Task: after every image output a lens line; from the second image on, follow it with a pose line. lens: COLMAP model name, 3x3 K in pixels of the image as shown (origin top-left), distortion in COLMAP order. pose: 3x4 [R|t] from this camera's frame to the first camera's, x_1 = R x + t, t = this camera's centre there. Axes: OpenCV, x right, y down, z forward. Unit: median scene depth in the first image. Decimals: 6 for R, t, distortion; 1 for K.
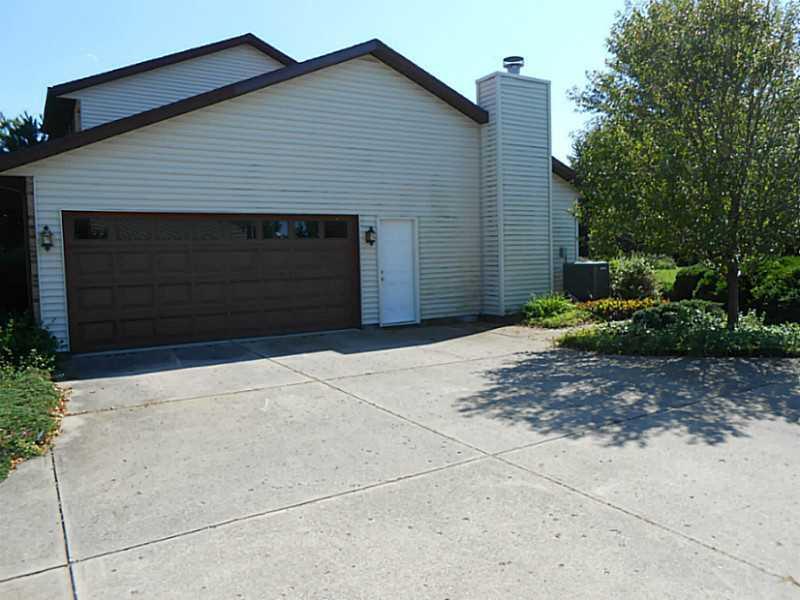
lens RADIAL K [[622.7, 0, 400.0], [0, 622.7, 300.0], [0, 0, 1]] dist [-0.008813, -0.004370]
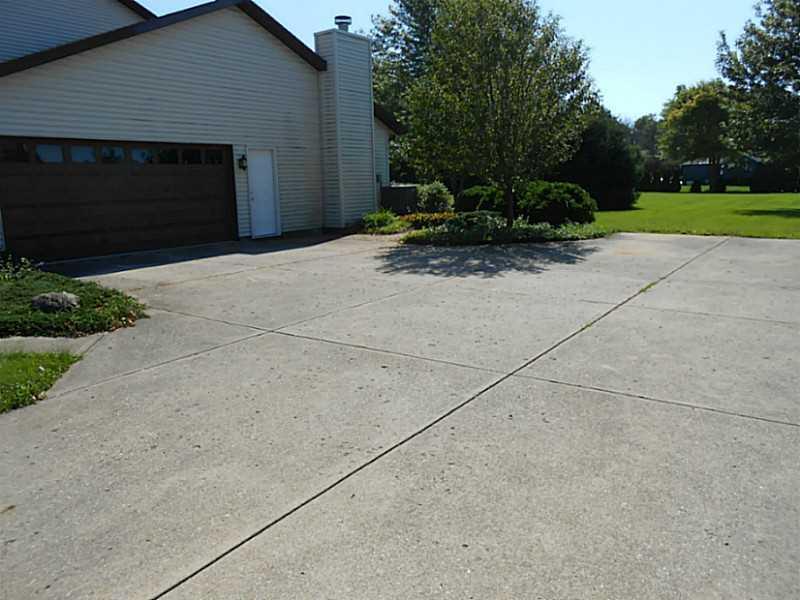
lens RADIAL K [[622.7, 0, 400.0], [0, 622.7, 300.0], [0, 0, 1]] dist [-0.008813, -0.004370]
pose [[0.926439, -0.067911, 0.370268, -0.219188], [0.026322, 0.992872, 0.116243, 0.028168], [-0.375523, -0.097946, 0.921623, -0.243708]]
